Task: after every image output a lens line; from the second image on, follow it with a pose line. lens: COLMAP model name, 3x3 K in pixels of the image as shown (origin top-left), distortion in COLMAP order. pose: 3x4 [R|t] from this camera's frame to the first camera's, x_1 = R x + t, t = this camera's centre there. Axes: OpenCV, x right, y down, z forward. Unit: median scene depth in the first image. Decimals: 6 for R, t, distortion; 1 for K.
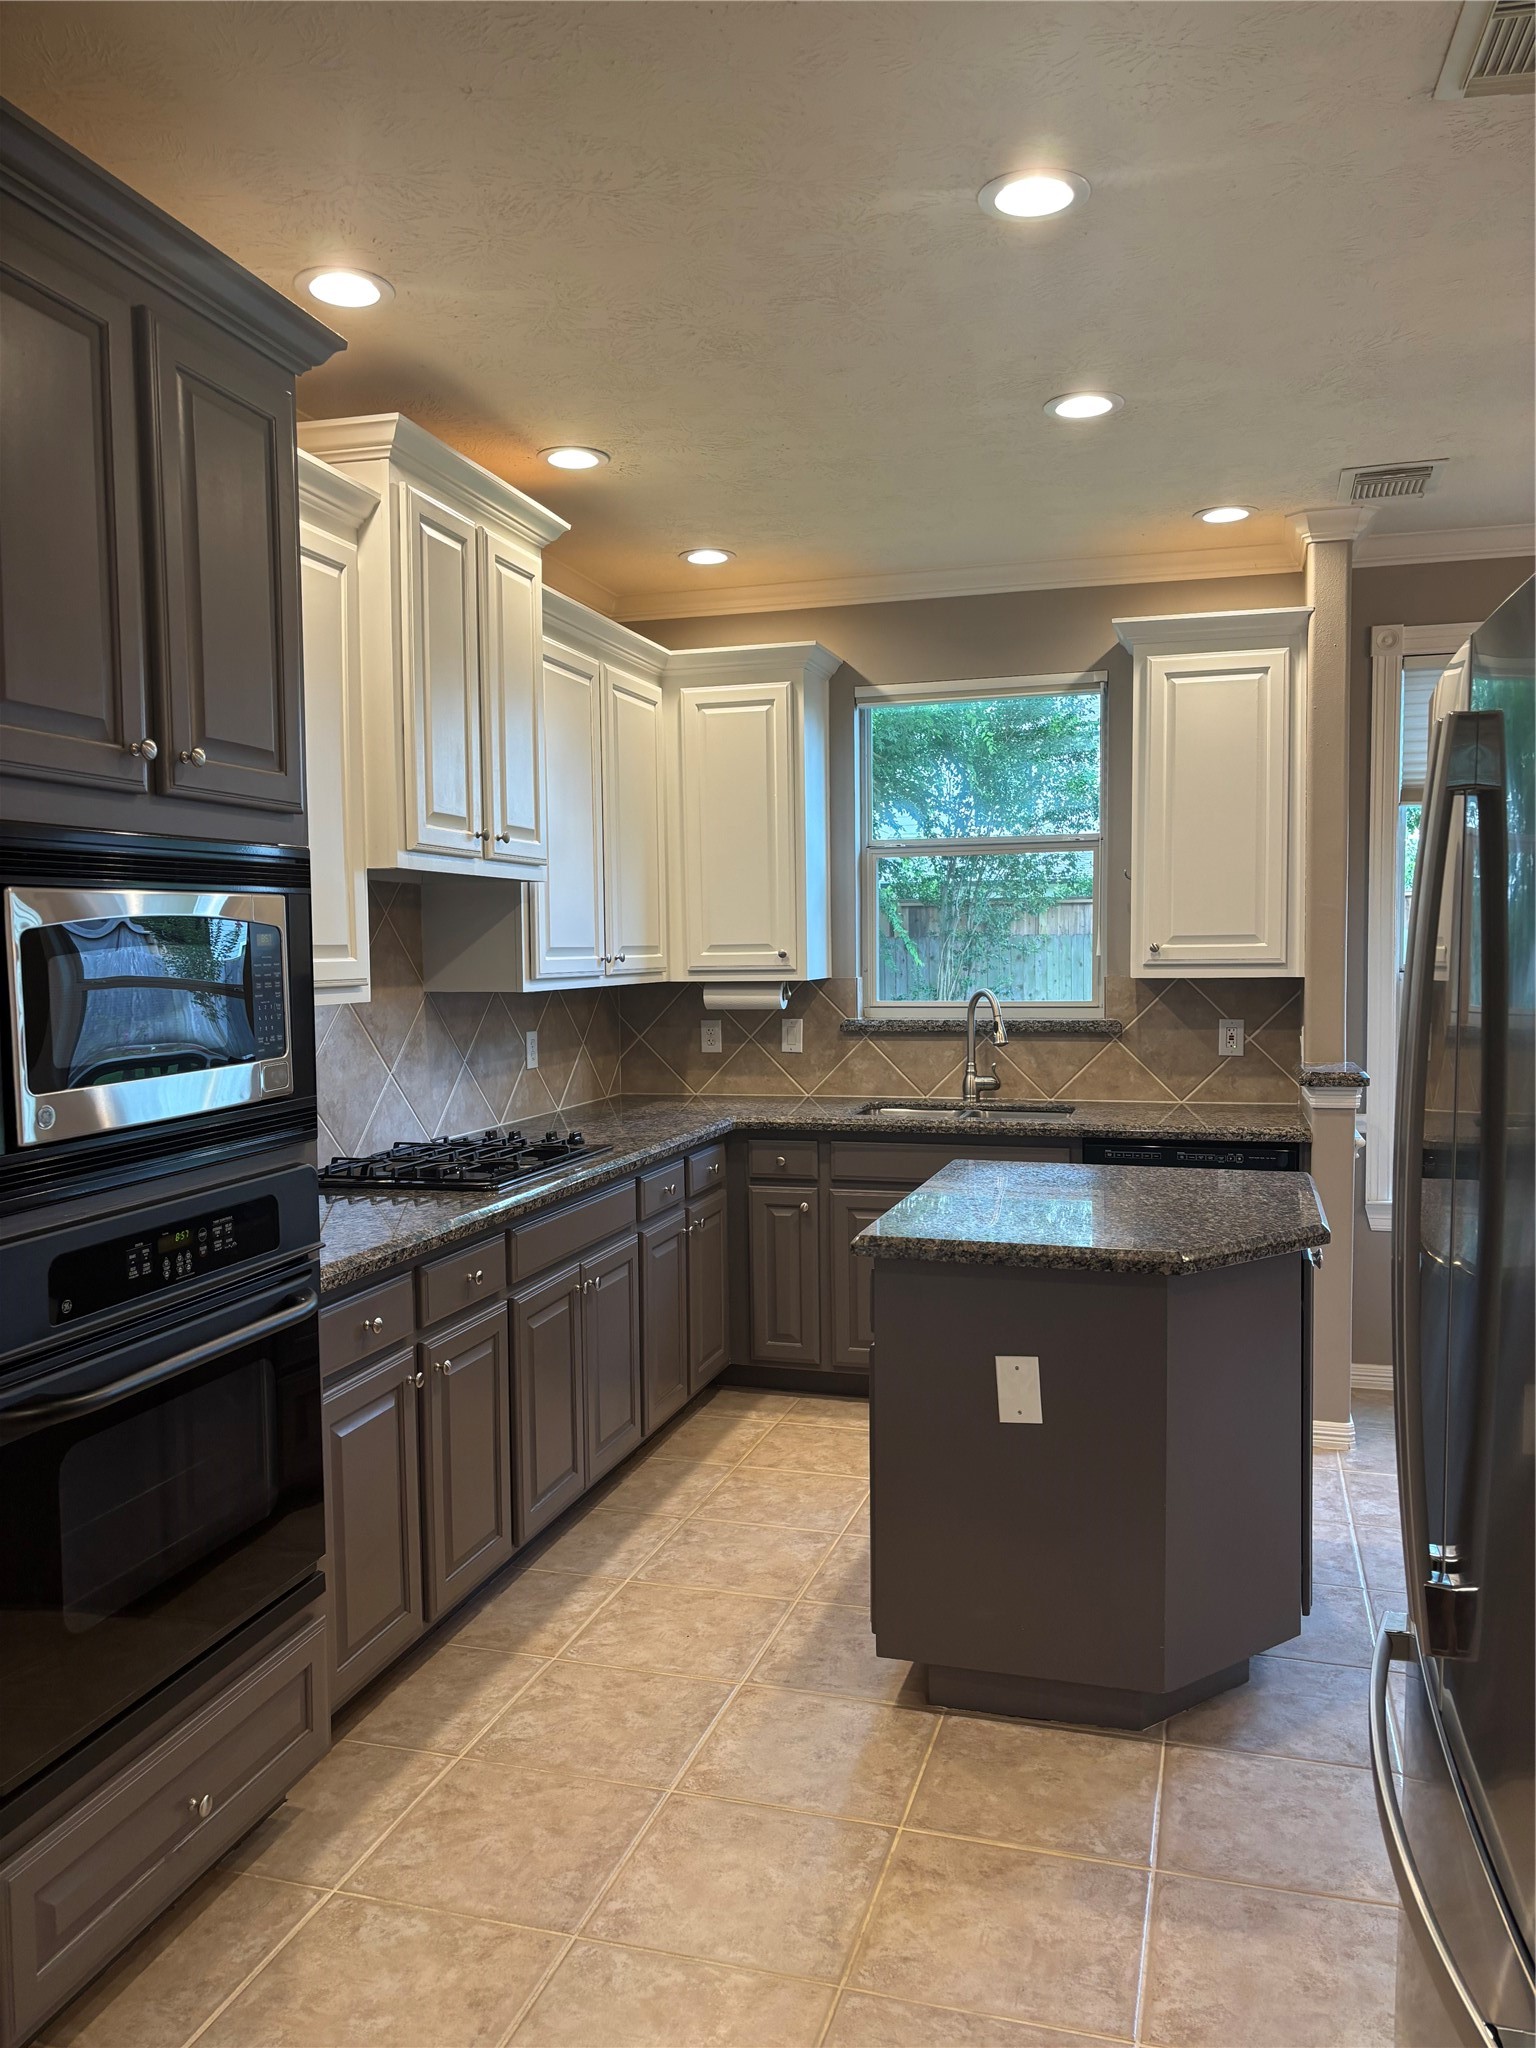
lens RADIAL K [[1547.6, 0, 775.6], [0, 1547.6, 1032.5], [0, 0, 1]] dist [0.036305, -0.024215]
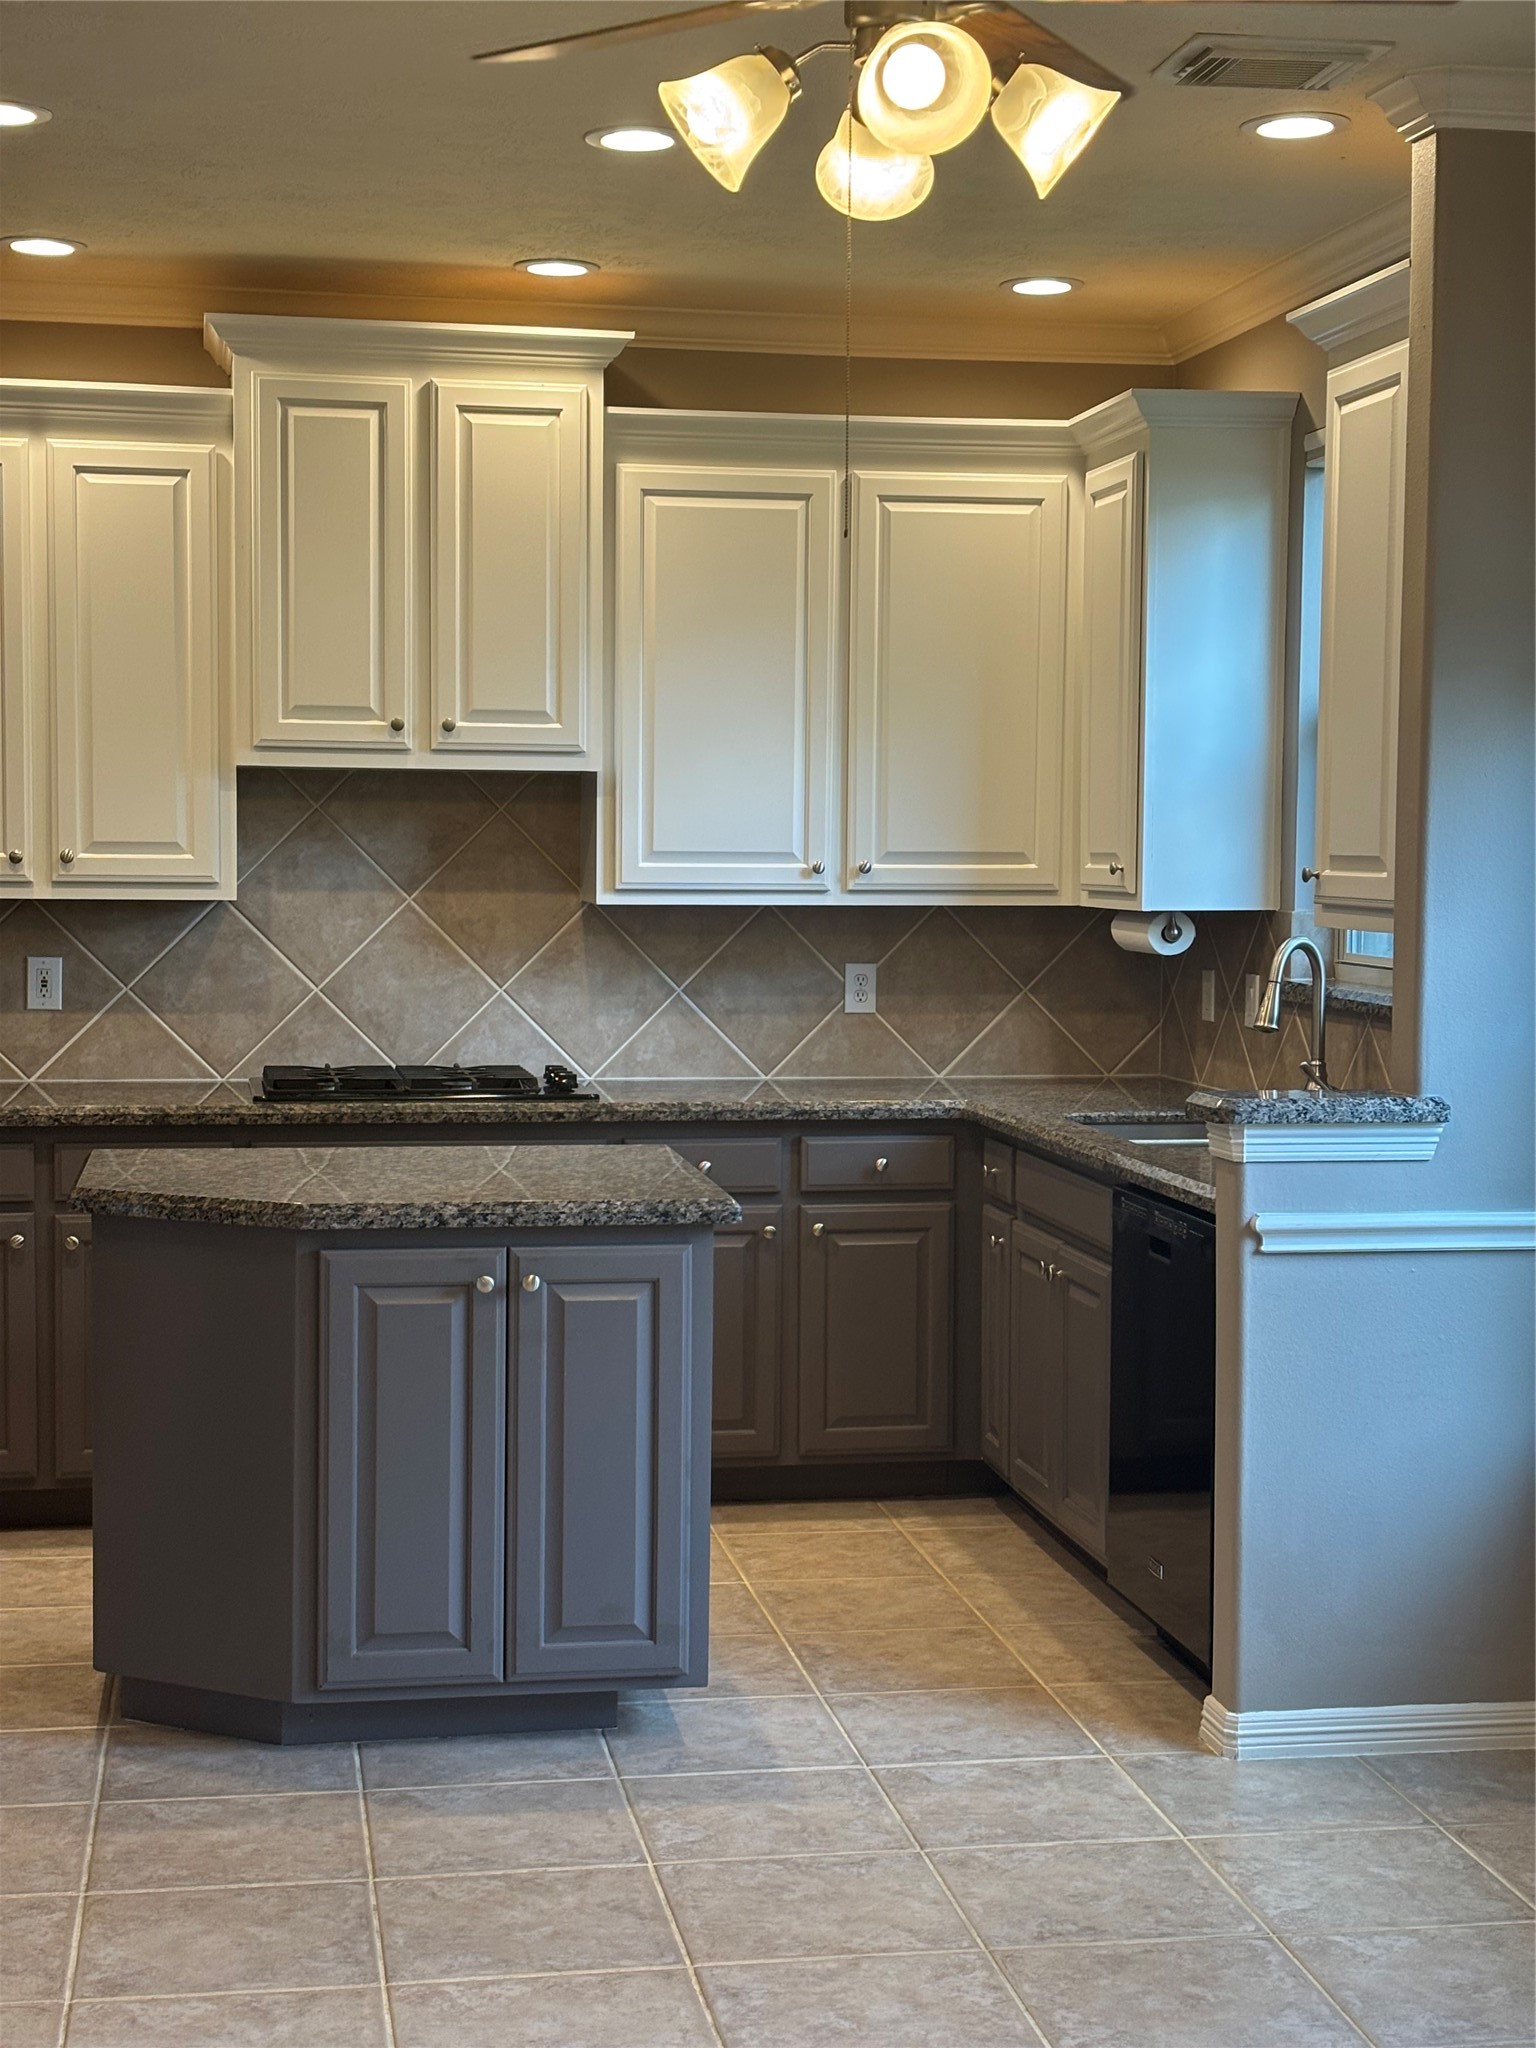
lens RADIAL K [[3087.3, 0, 770.6], [0, 3087.3, 1024.2], [0, 0, 1]] dist [0.039542, 0.000000]
pose [[0.440354, 0.070957, -0.895016, 1.321363], [-0.064396, 0.996801, 0.047343, -0.044773], [0.895512, 0.036787, 0.443515, 0.344076]]
